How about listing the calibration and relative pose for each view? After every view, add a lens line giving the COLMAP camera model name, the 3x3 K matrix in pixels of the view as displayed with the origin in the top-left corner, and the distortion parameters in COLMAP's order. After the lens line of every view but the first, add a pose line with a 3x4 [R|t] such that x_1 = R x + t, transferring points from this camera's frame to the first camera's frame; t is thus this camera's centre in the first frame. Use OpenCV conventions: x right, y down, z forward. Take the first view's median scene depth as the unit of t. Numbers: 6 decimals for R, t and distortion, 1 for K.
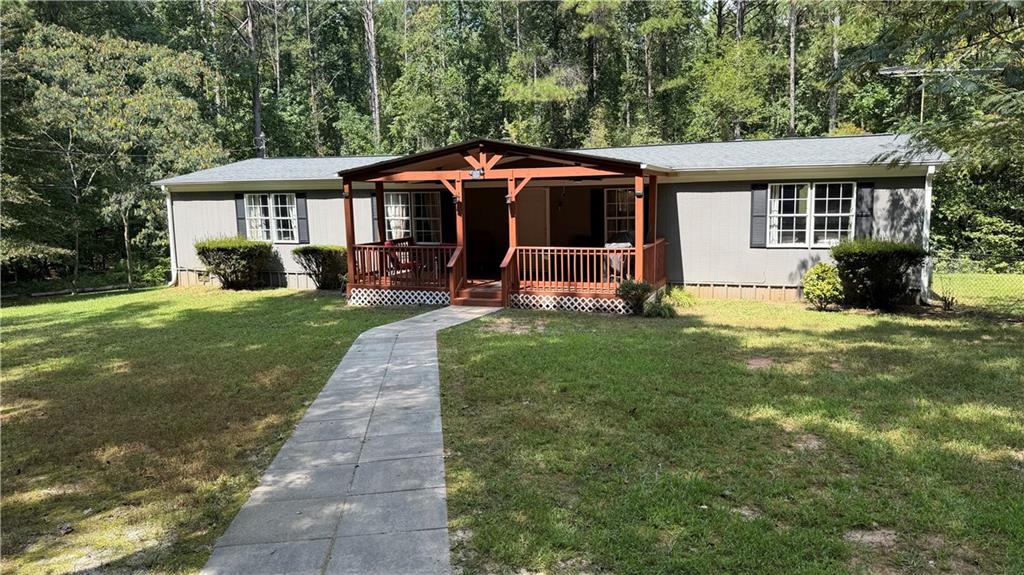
lens RADIAL K [[712.6, 0, 512.0], [0, 712.6, 287.5], [0, 0, 1]] dist [0.202196, -0.485295]
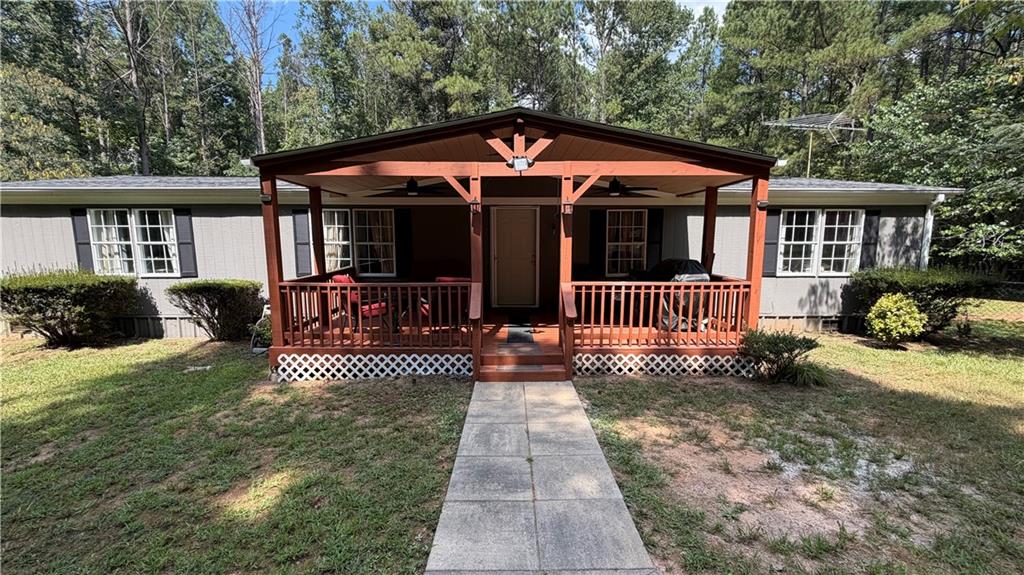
lens RADIAL K [[410.1, 0, 512.0], [0, 410.1, 287.5], [0, 0, 1]] dist [-0.001977, 0.000020]
pose [[0.931741, -0.026991, 0.362120, -0.142044], [0.031040, 0.999504, -0.005366, -0.040755], [-0.361795, 0.016240, 0.932116, 0.526404]]
